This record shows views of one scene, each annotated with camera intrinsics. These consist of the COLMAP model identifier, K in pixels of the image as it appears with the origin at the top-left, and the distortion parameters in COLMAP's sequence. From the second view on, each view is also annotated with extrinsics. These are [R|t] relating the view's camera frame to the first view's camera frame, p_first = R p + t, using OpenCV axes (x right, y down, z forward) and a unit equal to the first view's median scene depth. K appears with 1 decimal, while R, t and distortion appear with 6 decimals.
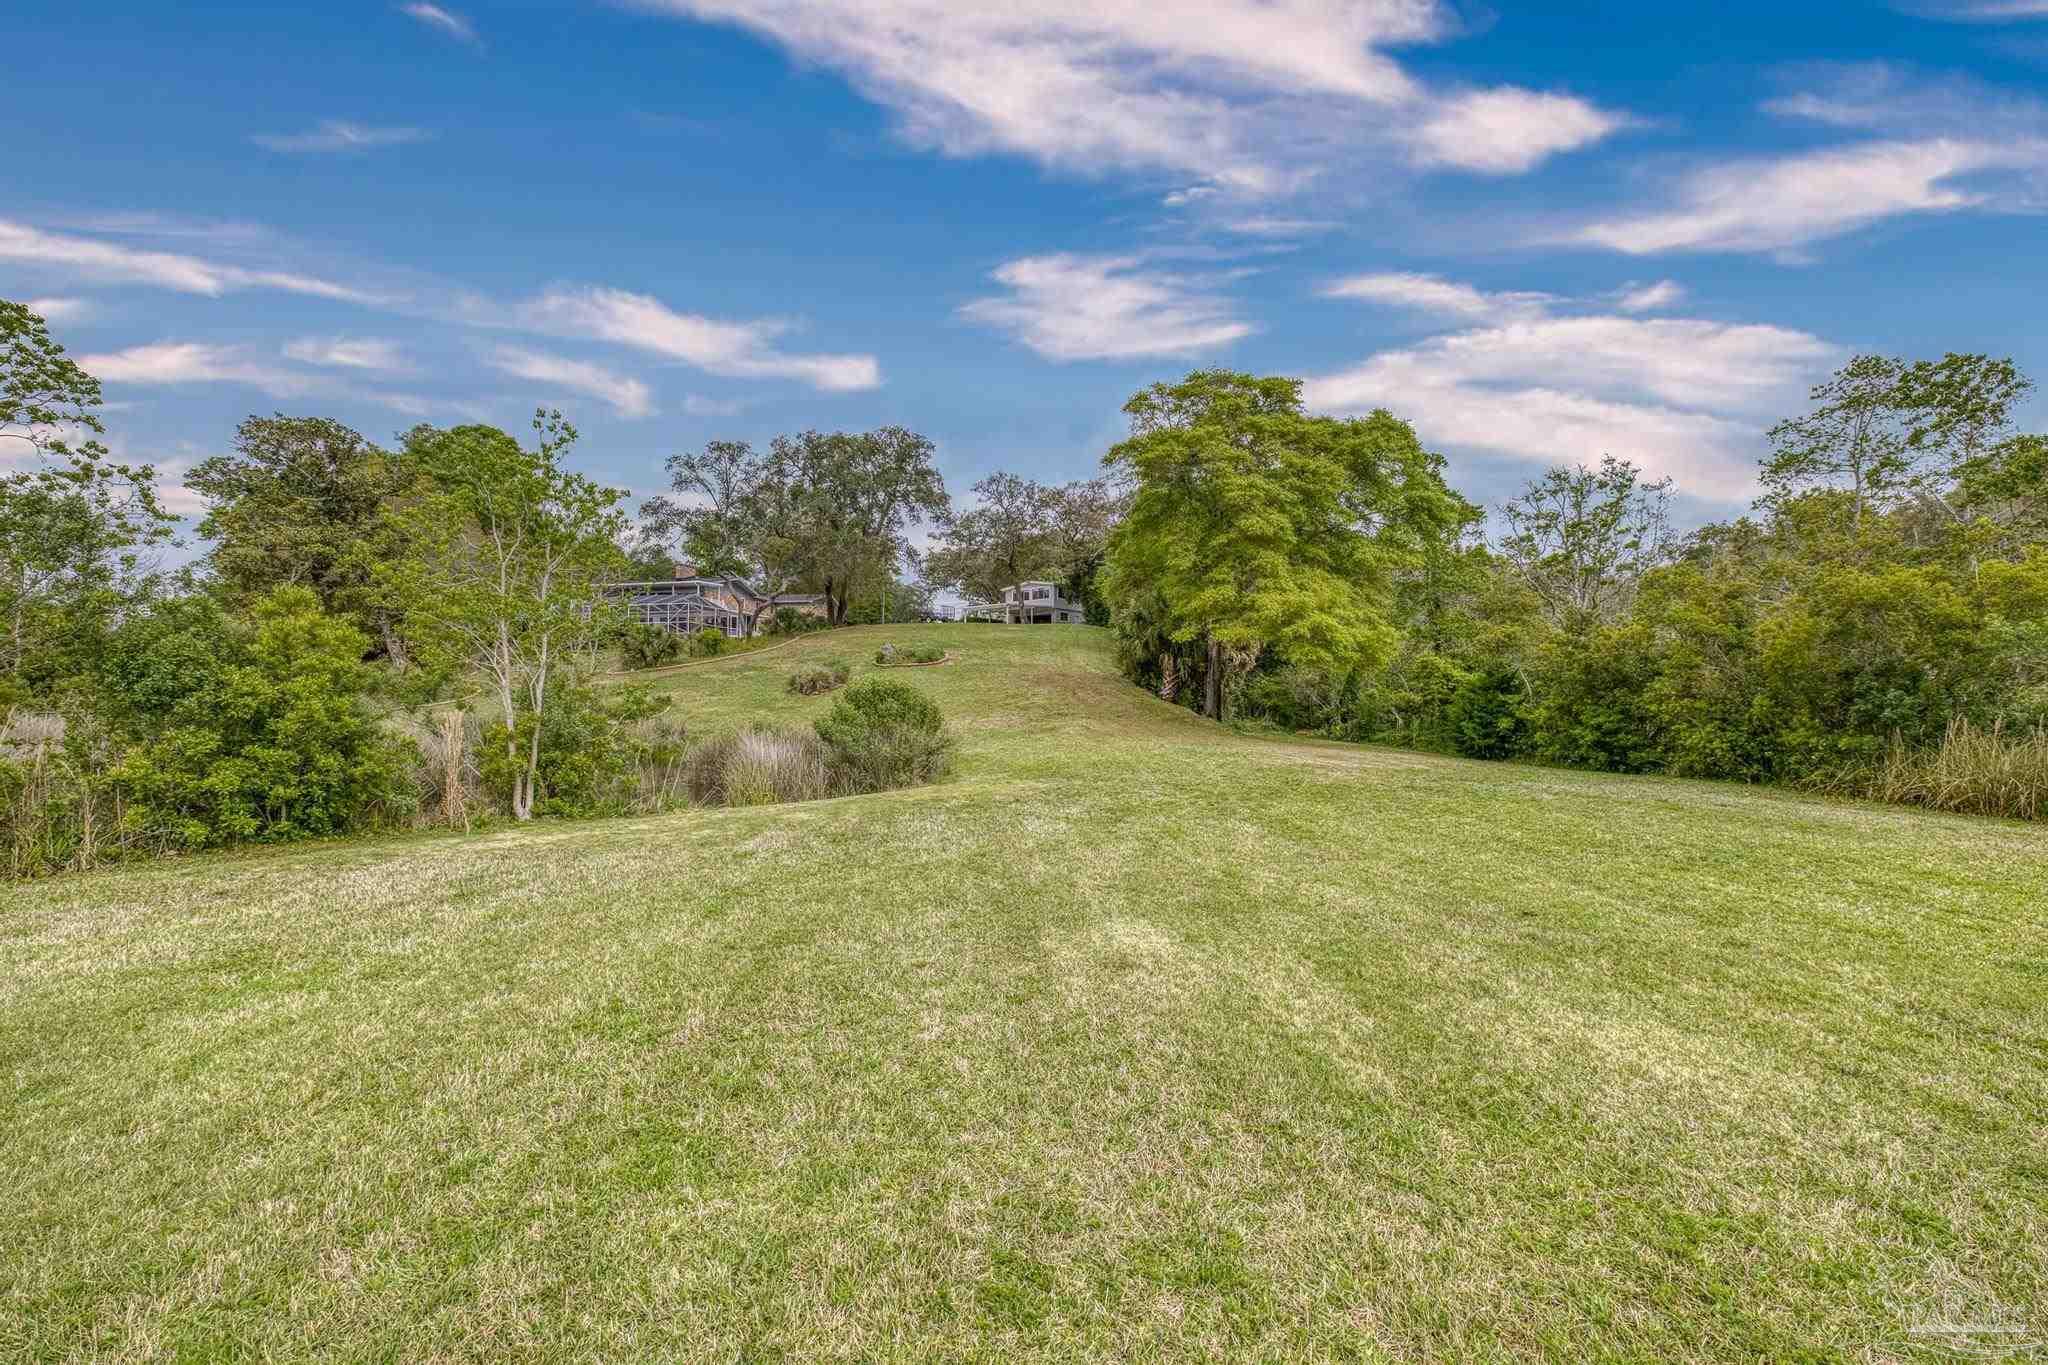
lens RADIAL K [[880.4, 0, 1016.6], [0, 880.4, 697.7], [0, 0, 1]] dist [0.001335, 0.000679]
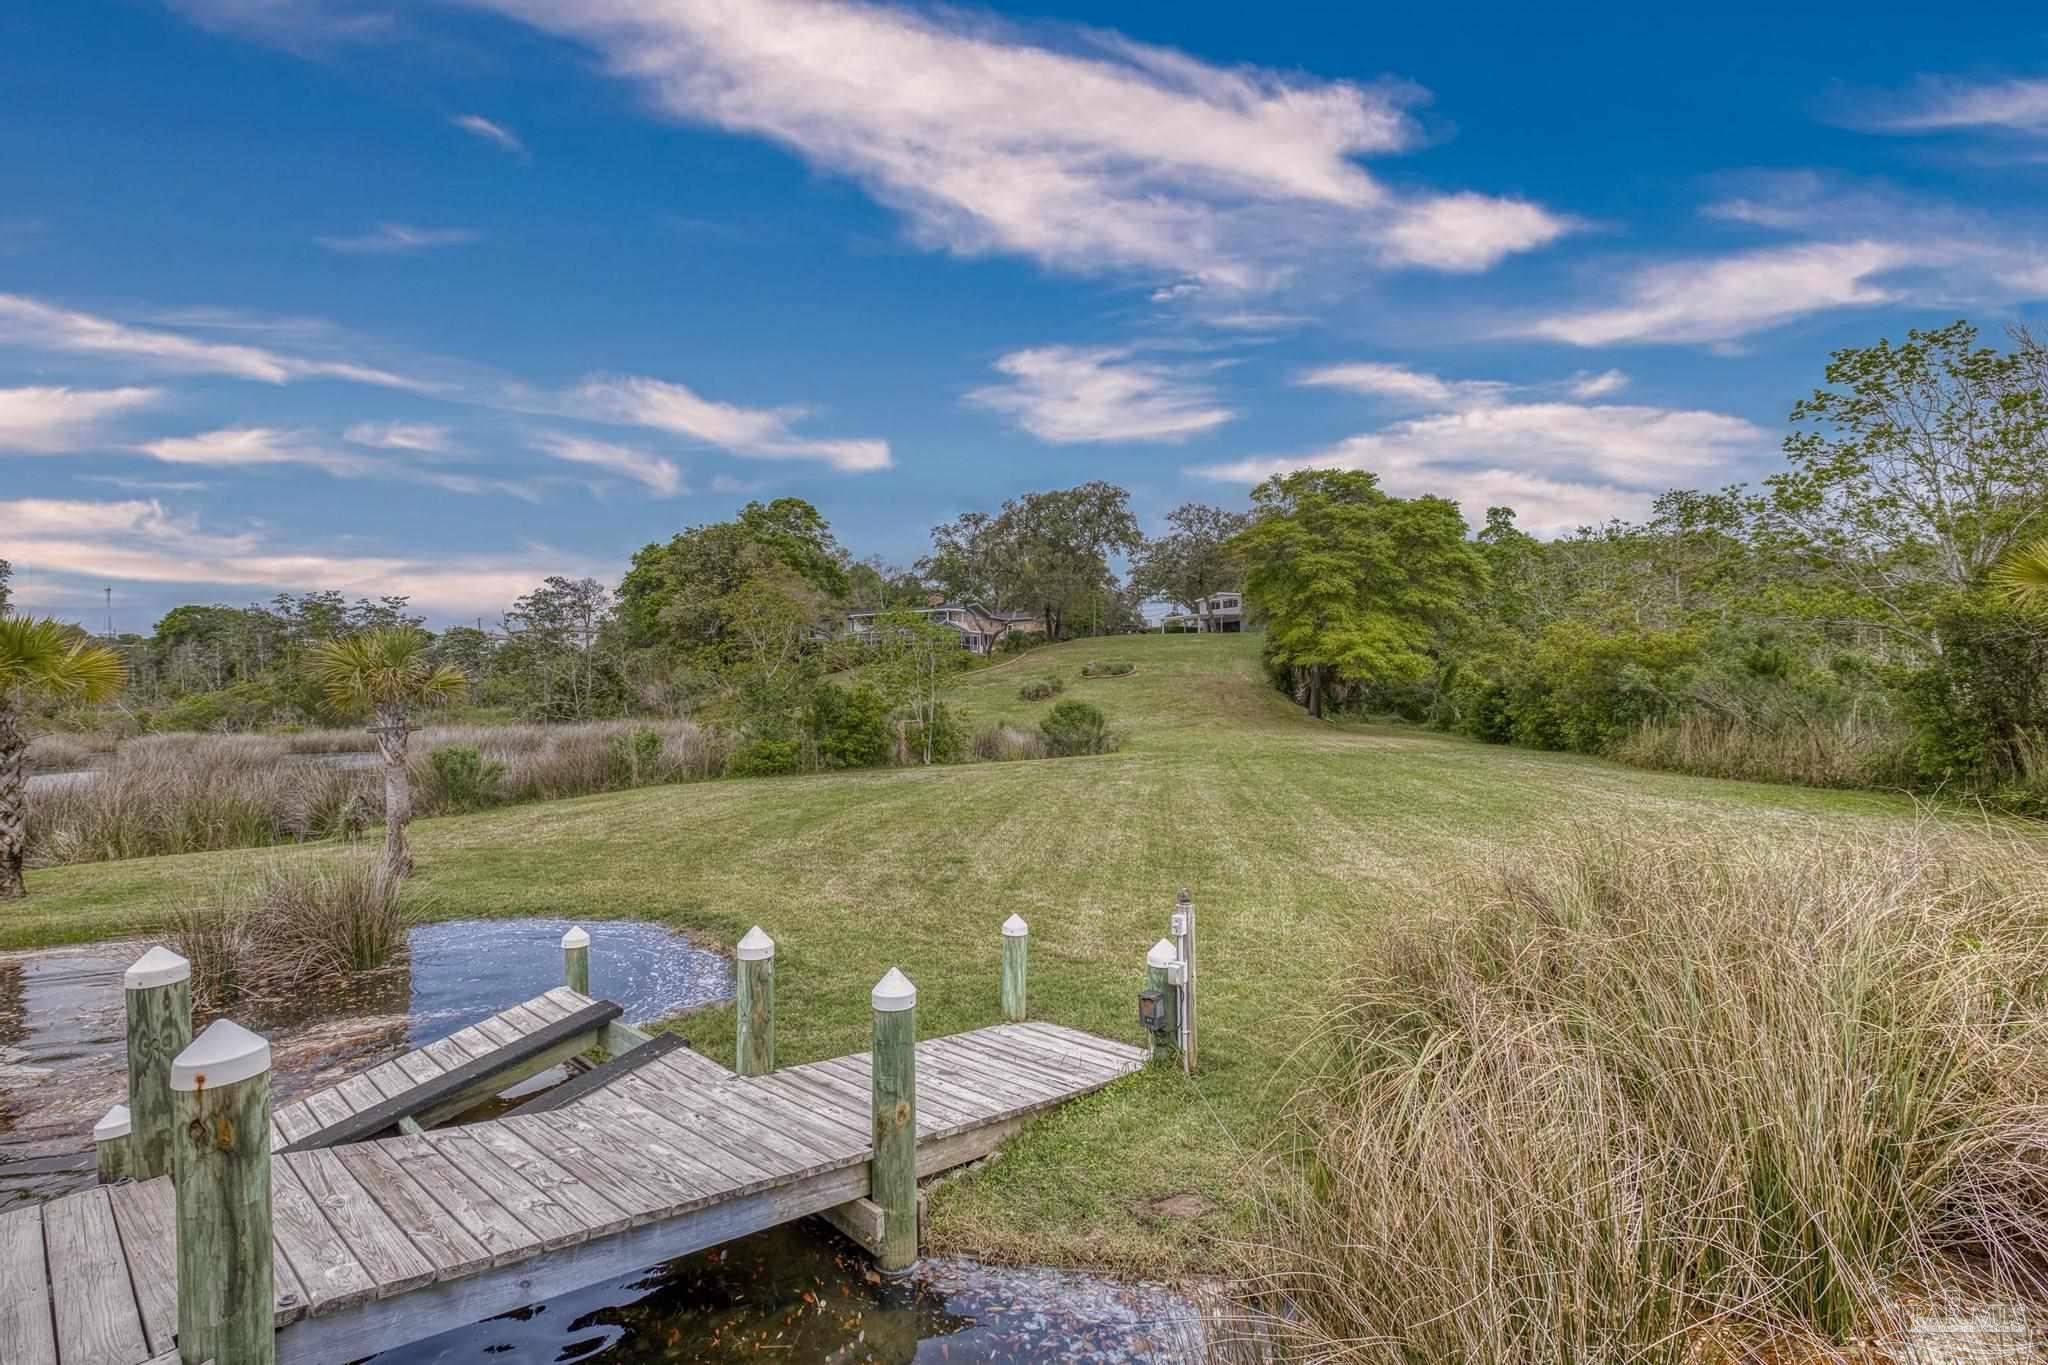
lens RADIAL K [[880.4, 0, 1016.6], [0, 880.4, 697.7], [0, 0, 1]] dist [0.001335, 0.000679]
pose [[0.969160, -0.014263, -0.246019, 0.082645], [0.016315, 0.999847, 0.006304, -0.016659], [0.245892, -0.010123, 0.969244, -0.369515]]
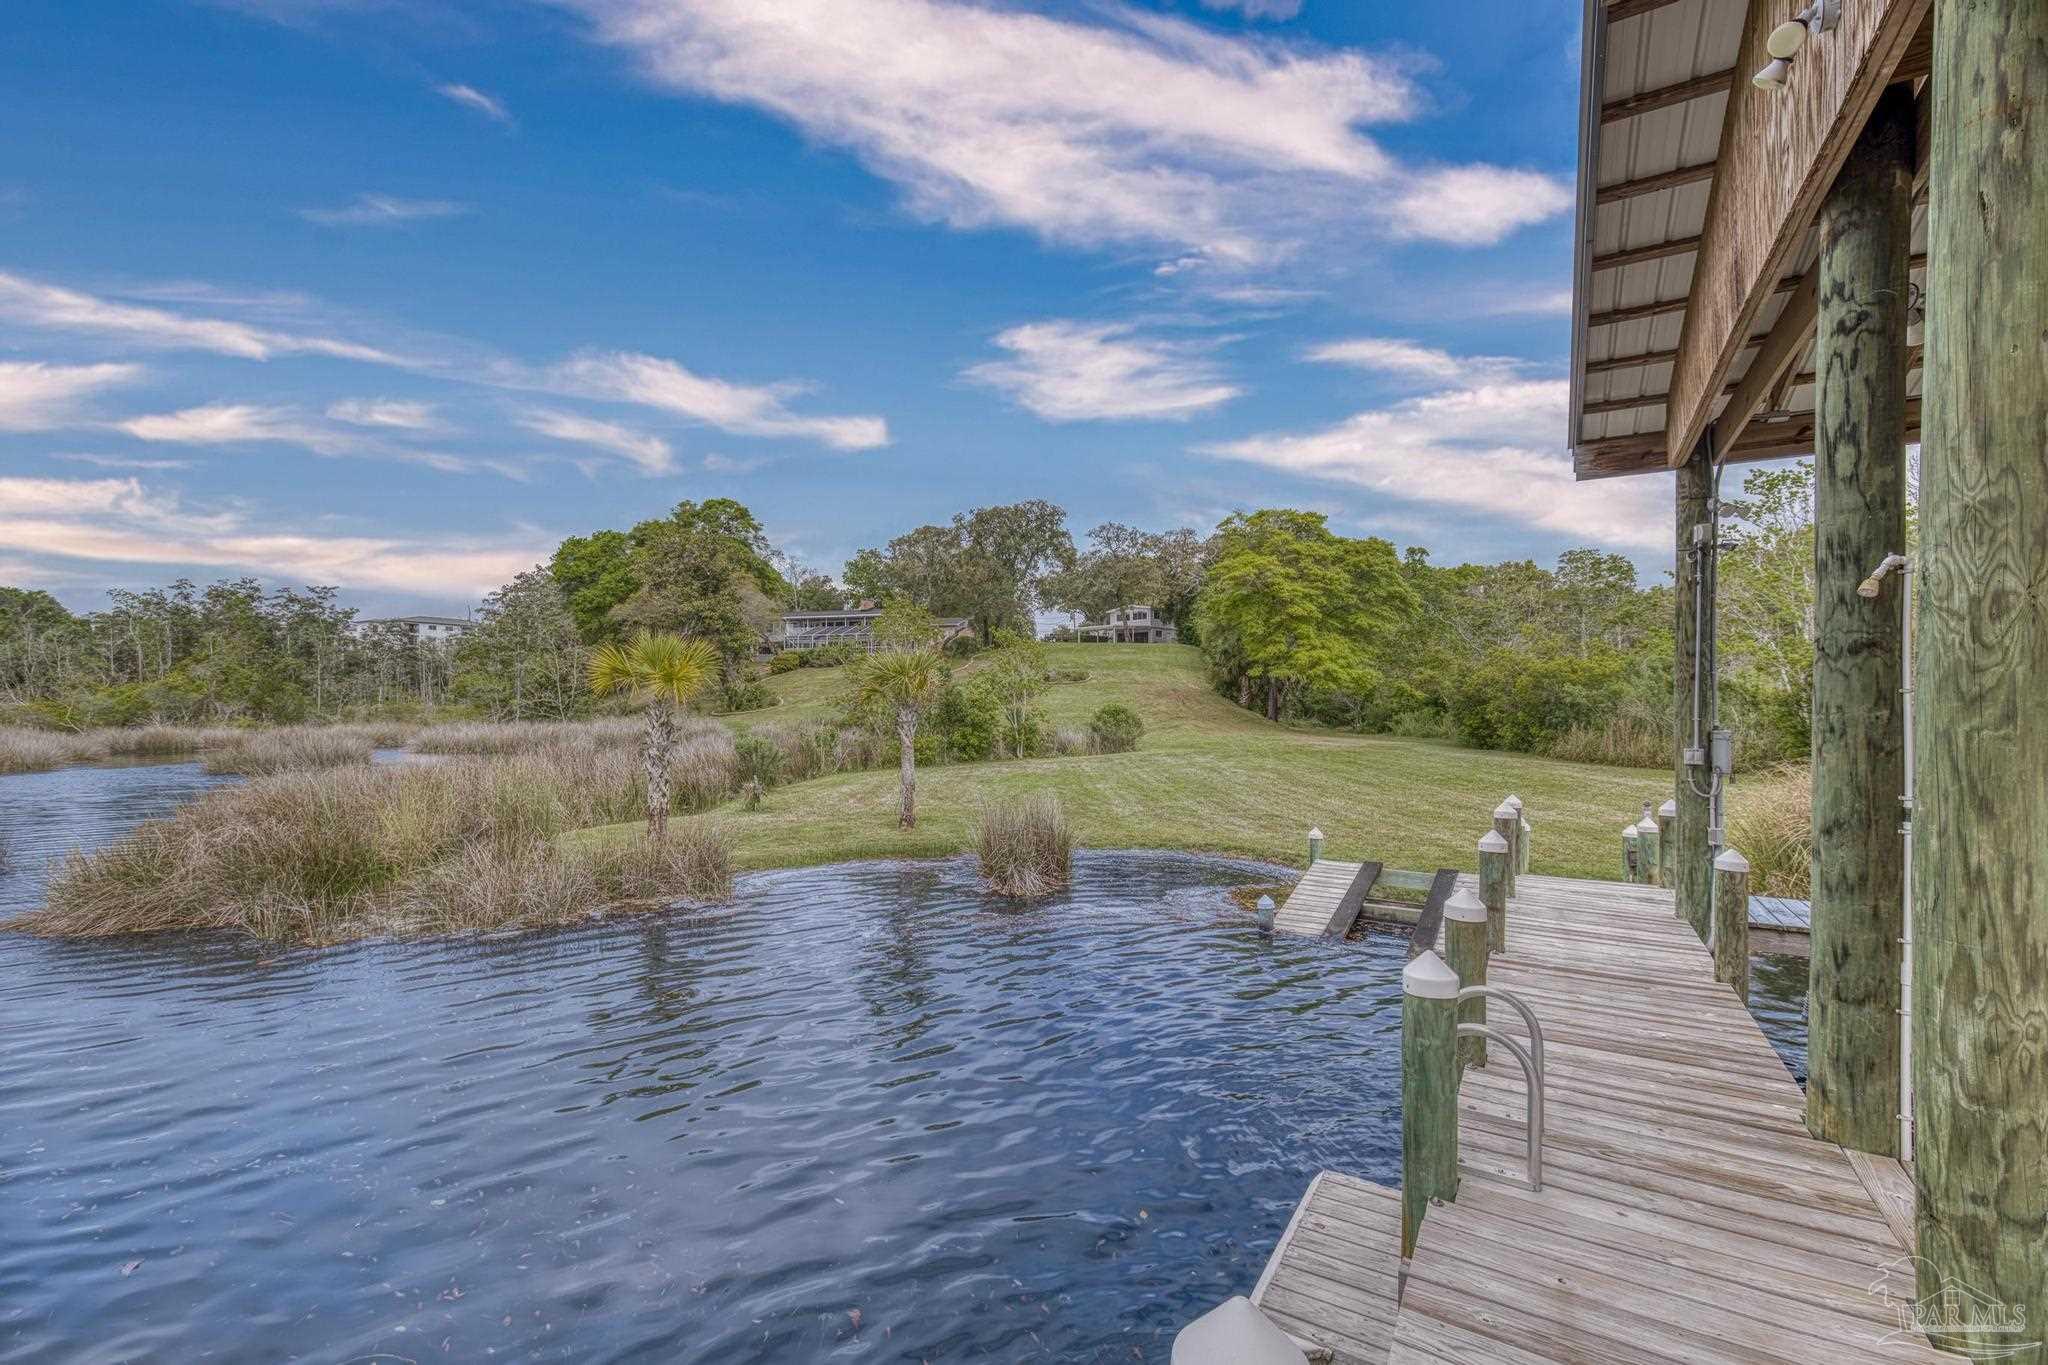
lens RADIAL K [[880.4, 0, 1016.6], [0, 880.4, 697.7], [0, 0, 1]] dist [0.001335, 0.000679]
pose [[0.996475, -0.002366, -0.083852, -0.088206], [0.002751, 0.999986, 0.004470, -0.020181], [0.083841, -0.004685, 0.996468, -0.517557]]
